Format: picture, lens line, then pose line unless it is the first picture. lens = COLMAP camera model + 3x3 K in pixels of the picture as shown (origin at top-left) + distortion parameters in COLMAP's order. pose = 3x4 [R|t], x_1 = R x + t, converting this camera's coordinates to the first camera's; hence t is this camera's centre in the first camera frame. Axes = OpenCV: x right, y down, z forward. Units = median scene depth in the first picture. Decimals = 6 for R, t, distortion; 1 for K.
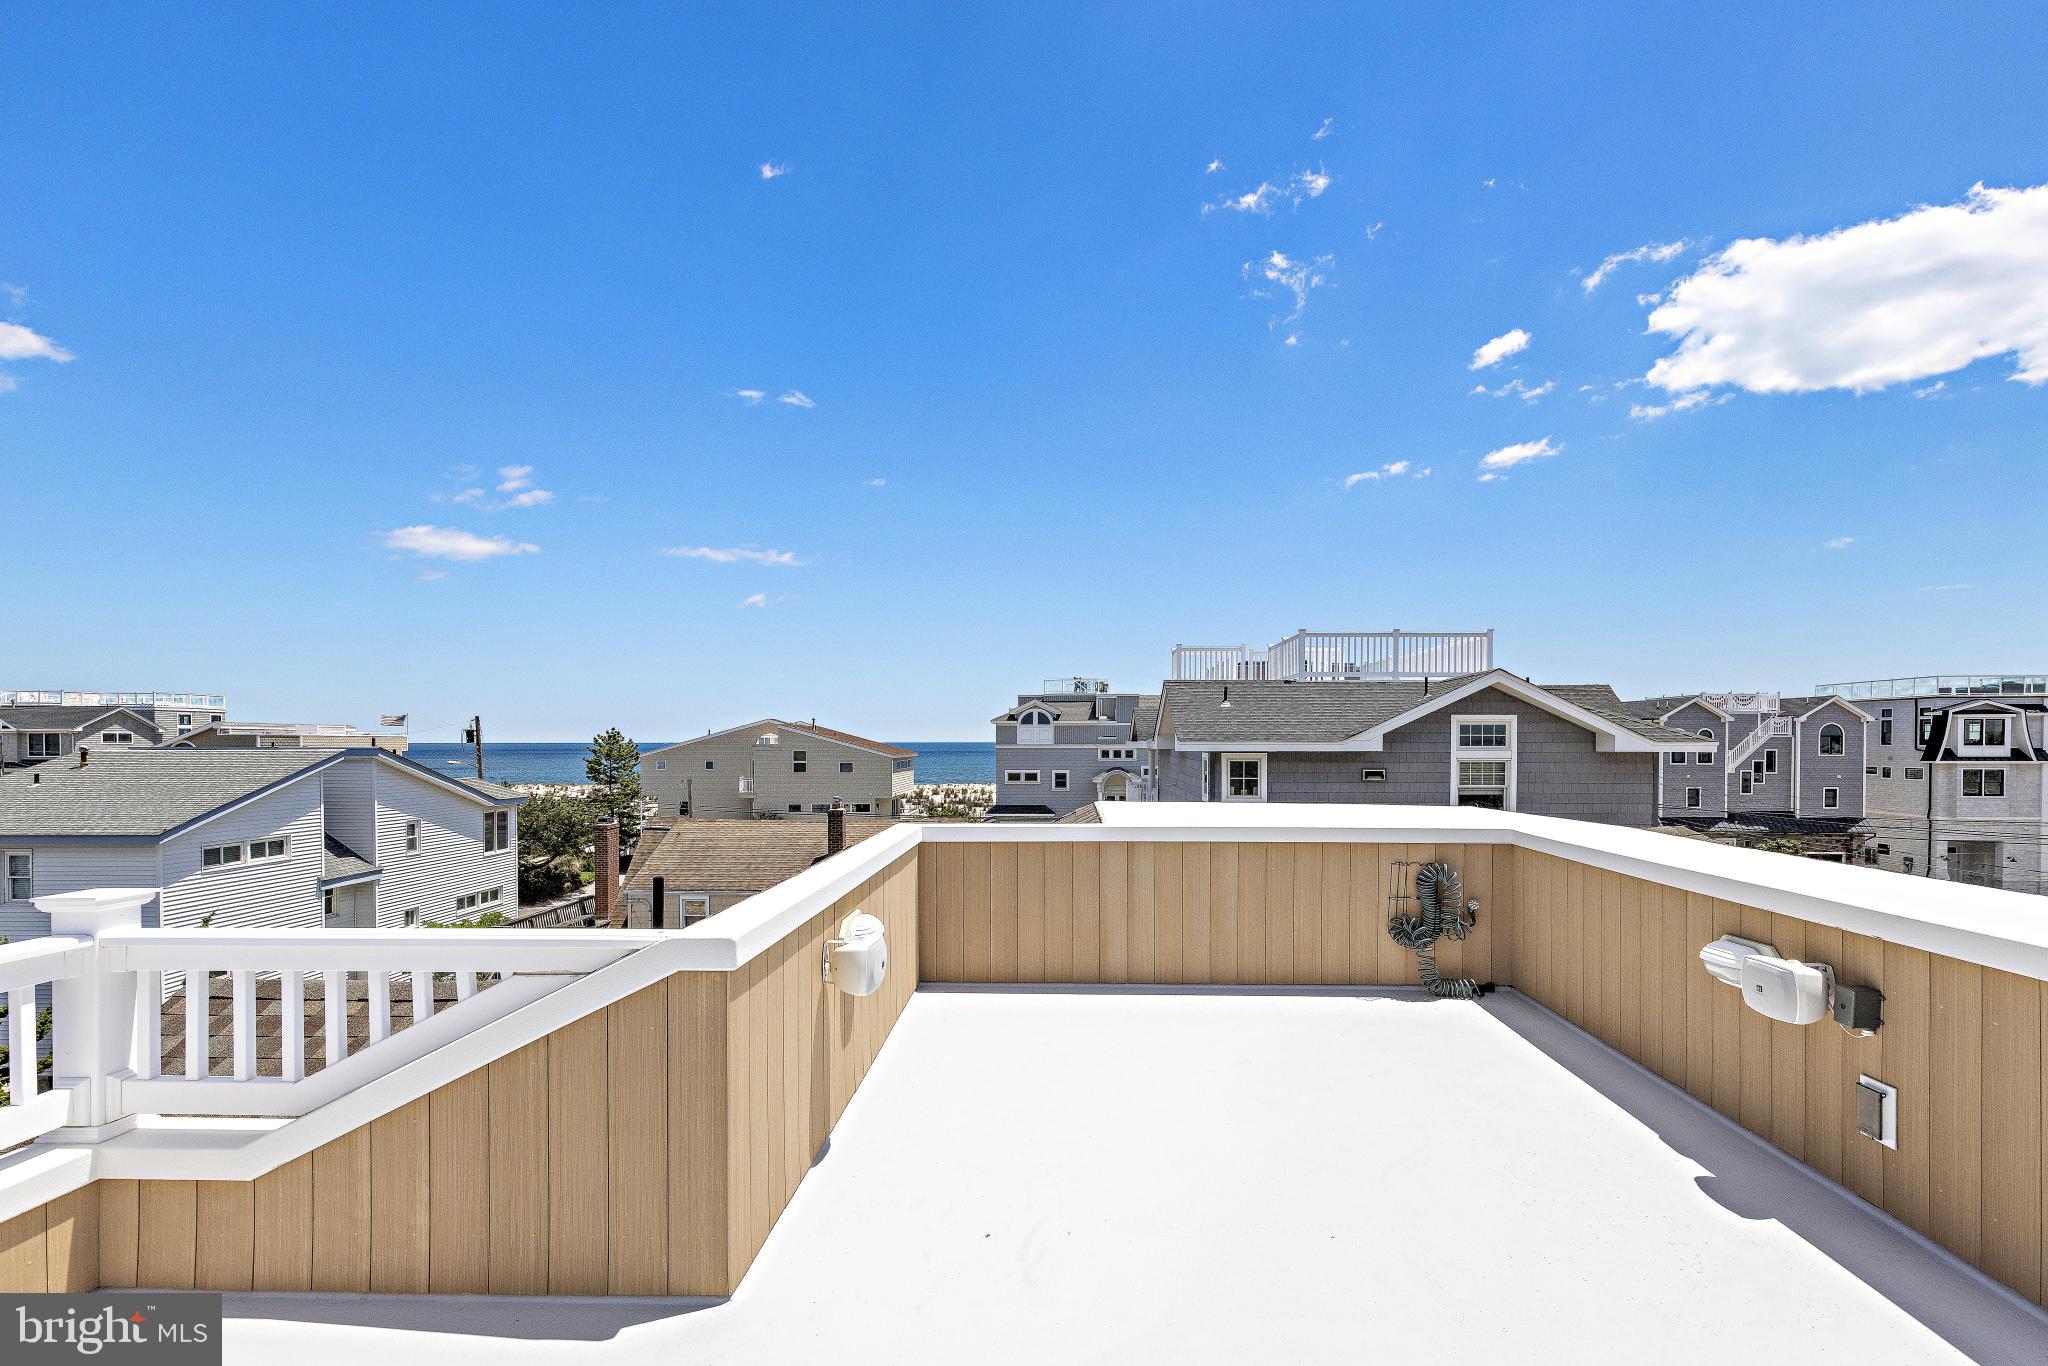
lens RADIAL K [[962.8, 0, 1032.5], [0, 962.8, 682.6], [0, 0, 1]] dist [-0.008241, 0.000753]
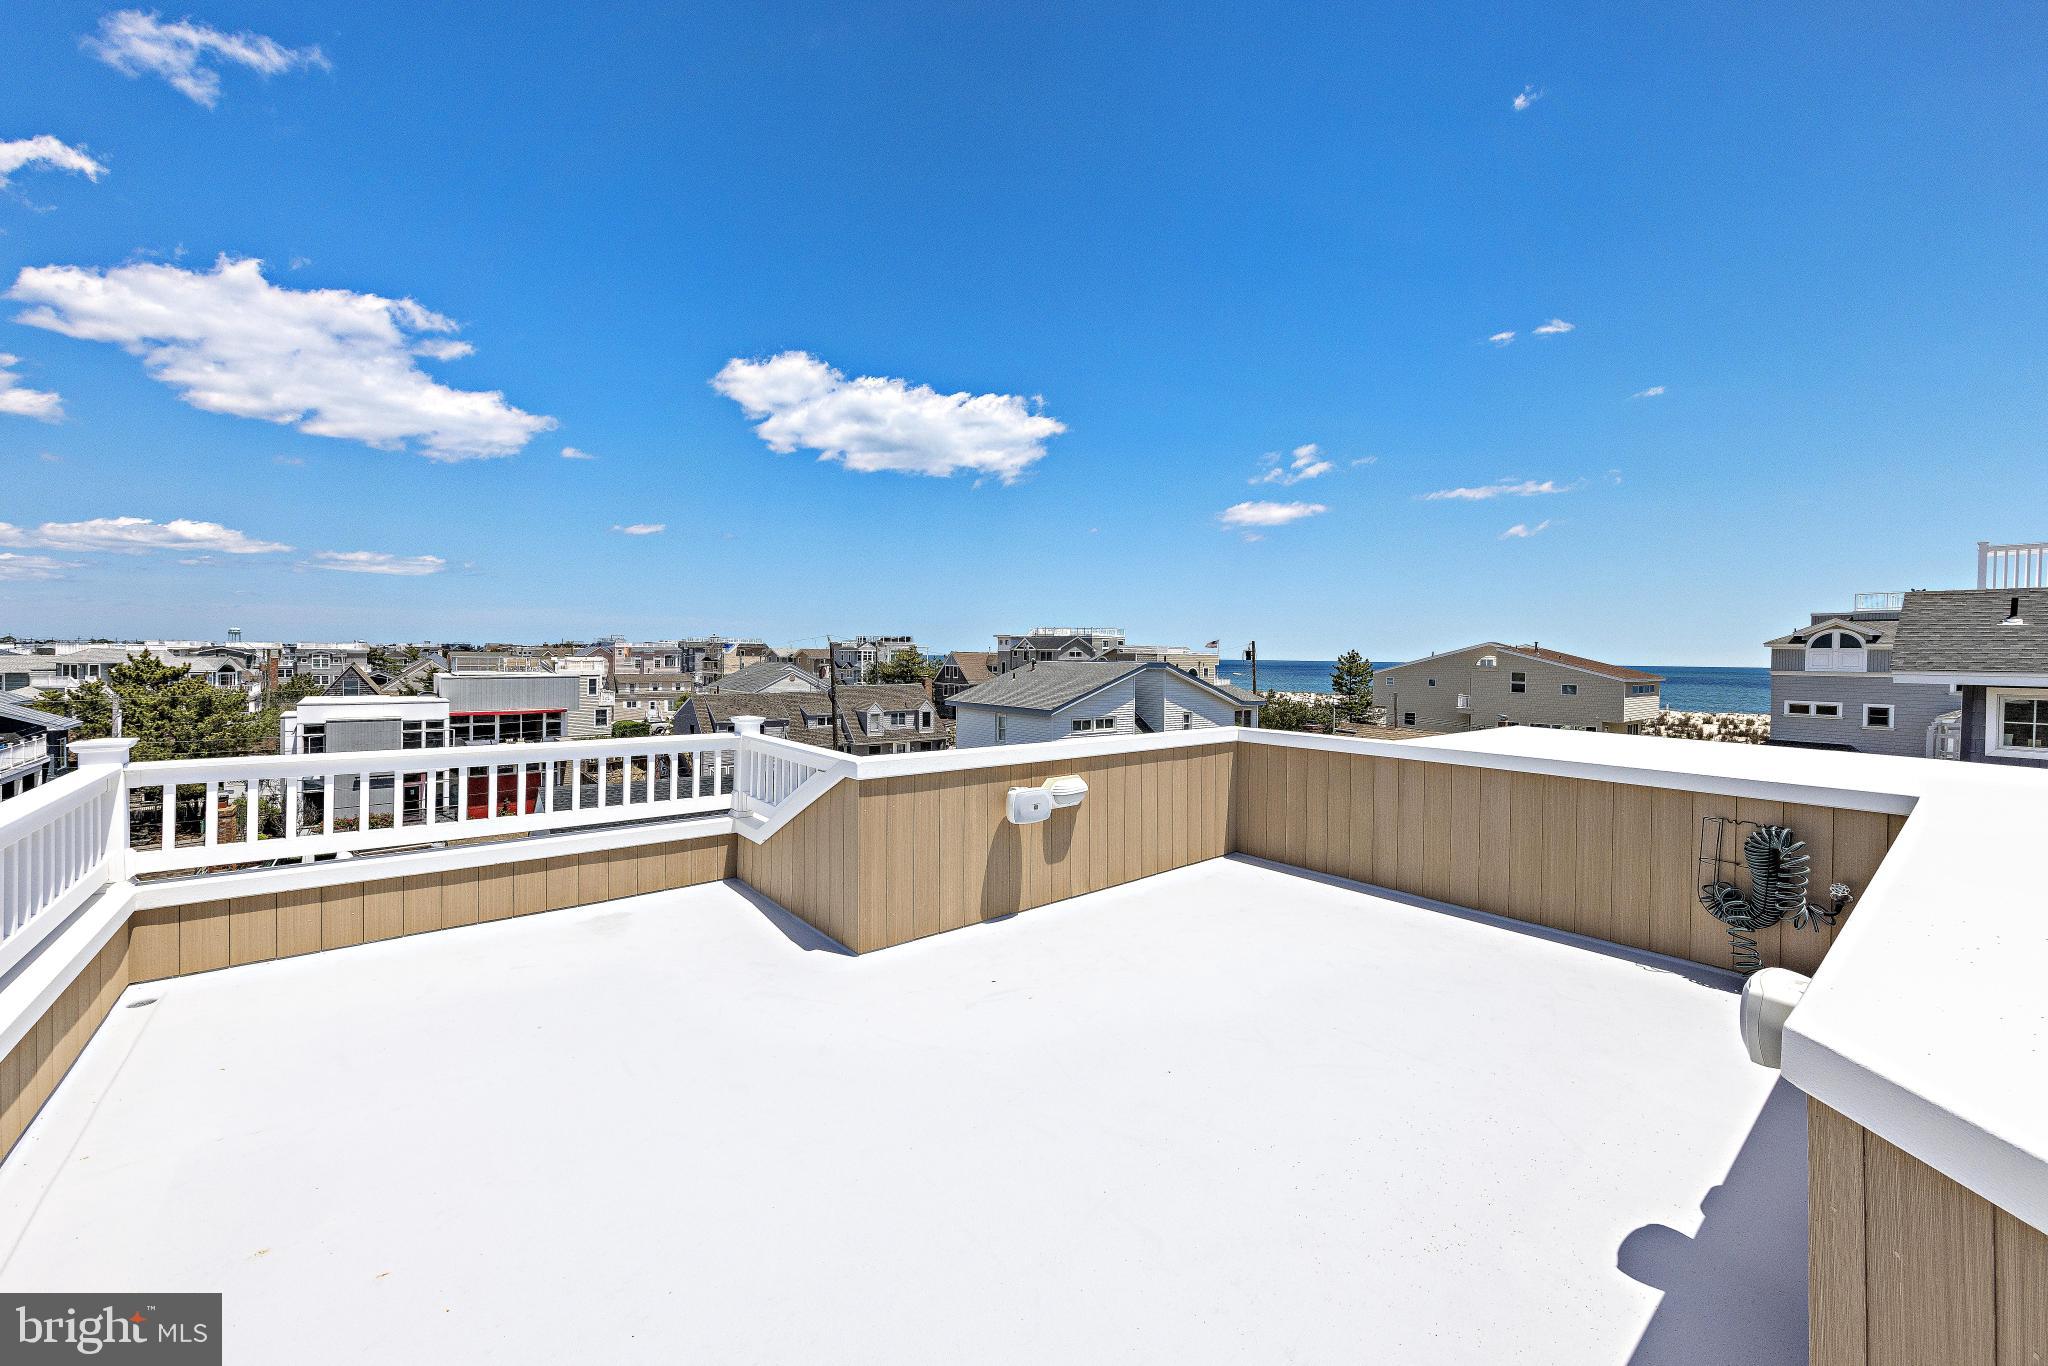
lens RADIAL K [[785.6, 0, 1020.1], [0, 785.6, 669.9], [0, 0, 1]] dist [0.008302, -0.000135]
pose [[0.657496, 0.024107, -0.753073, 0.055469], [0.030568, 0.997812, 0.058631, 0.000411], [0.752838, -0.061569, 0.655320, 0.013713]]
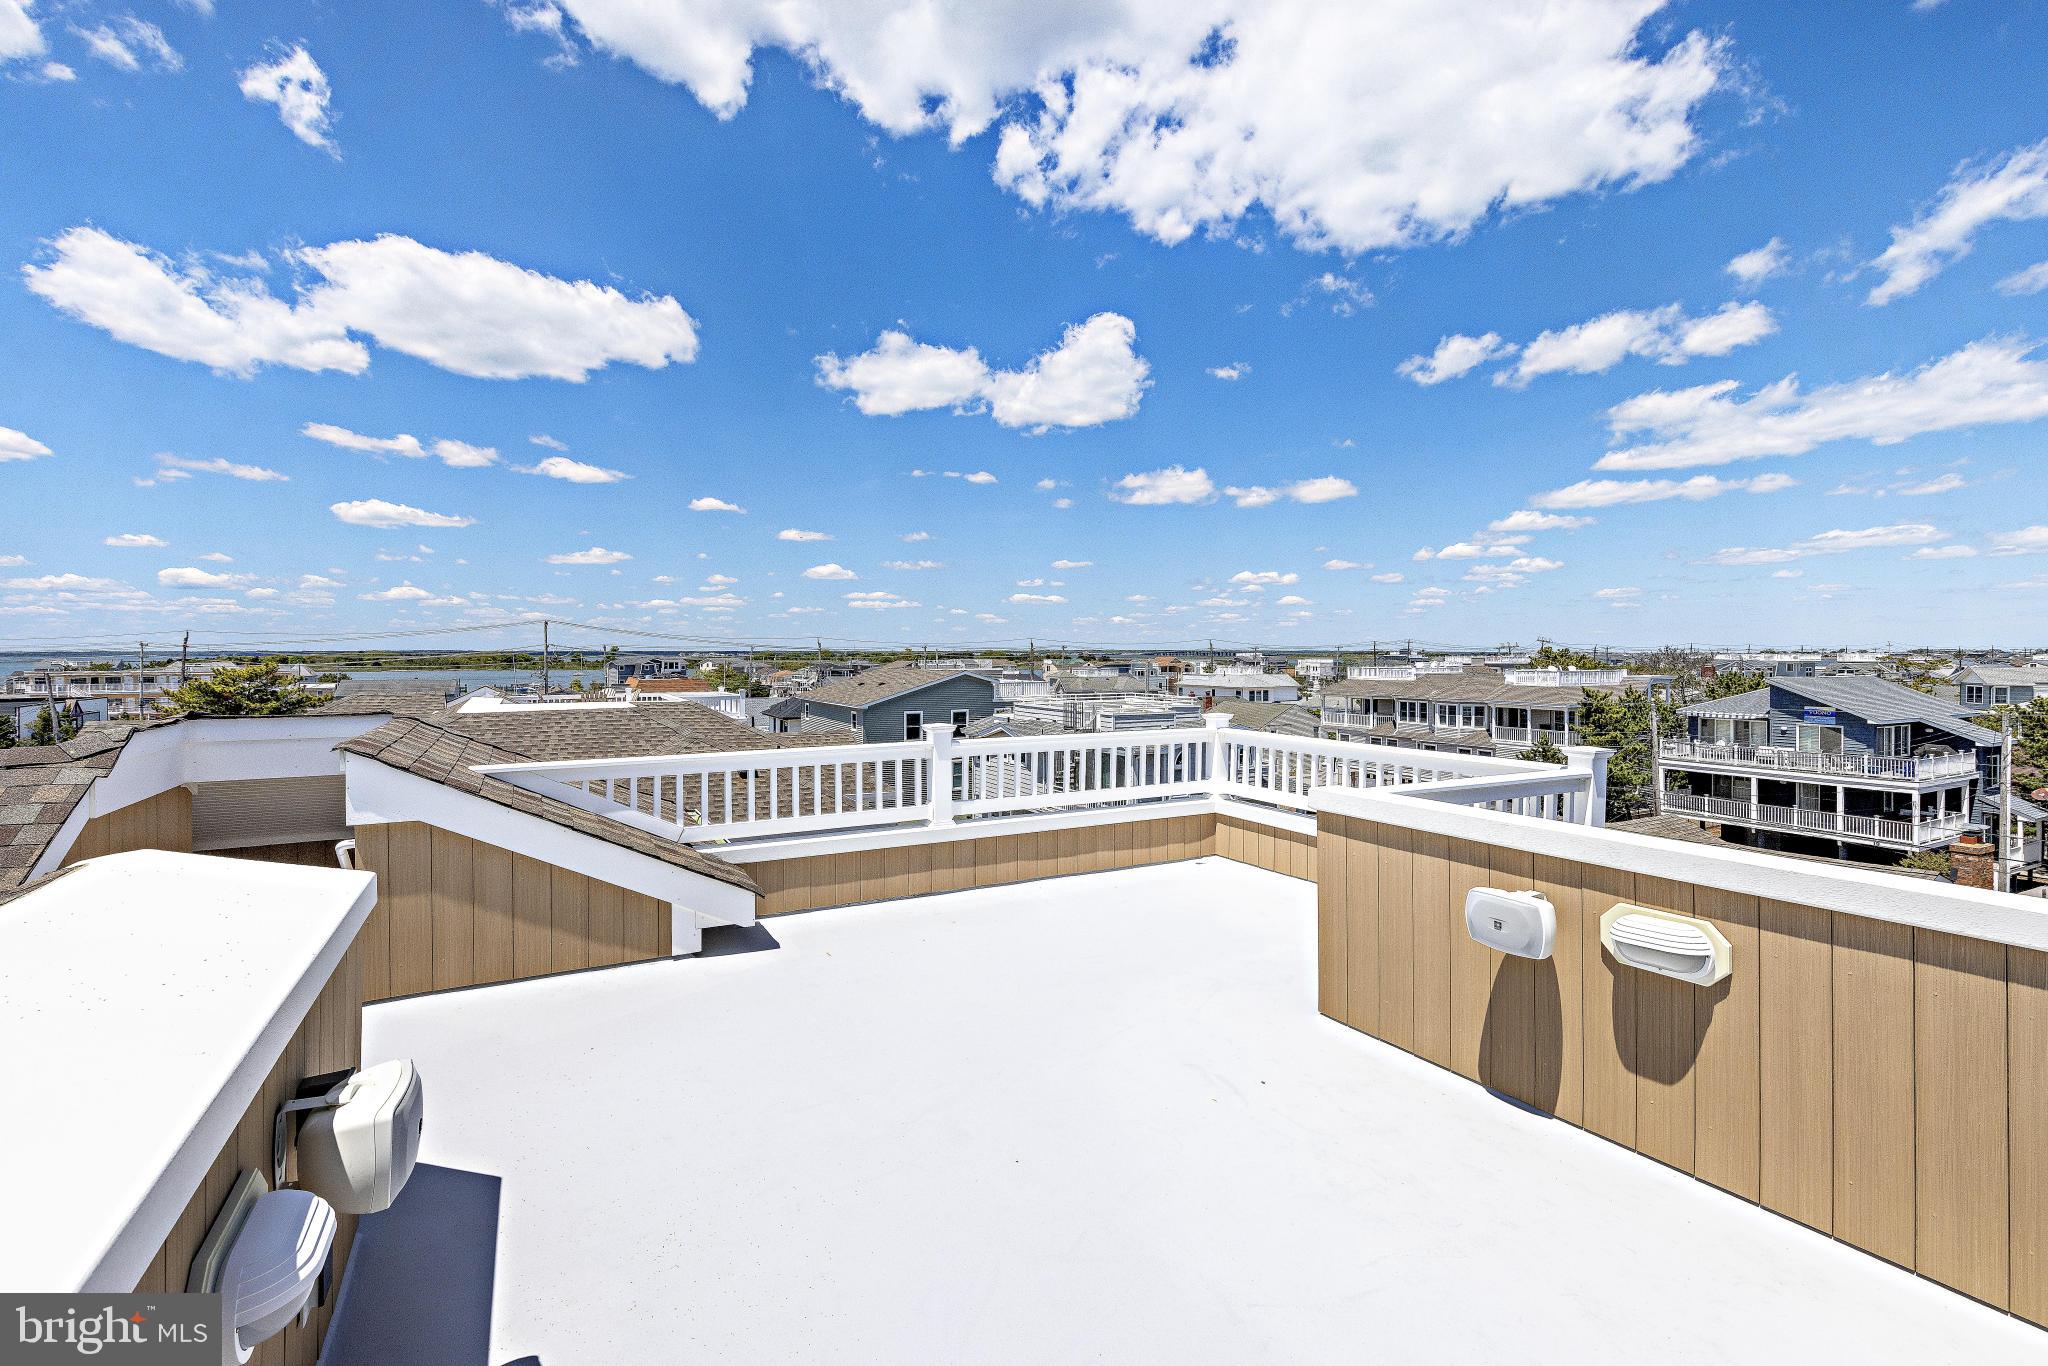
lens RADIAL K [[962.8, 0, 1021.6], [0, 962.8, 673.7], [0, 0, 1]] dist [-0.008241, 0.000753]
pose [[-0.874067, 0.016208, -0.485535, 0.007389], [0.039180, 0.998539, -0.037200, 0.034956], [0.484223, -0.051539, -0.873425, 0.648244]]
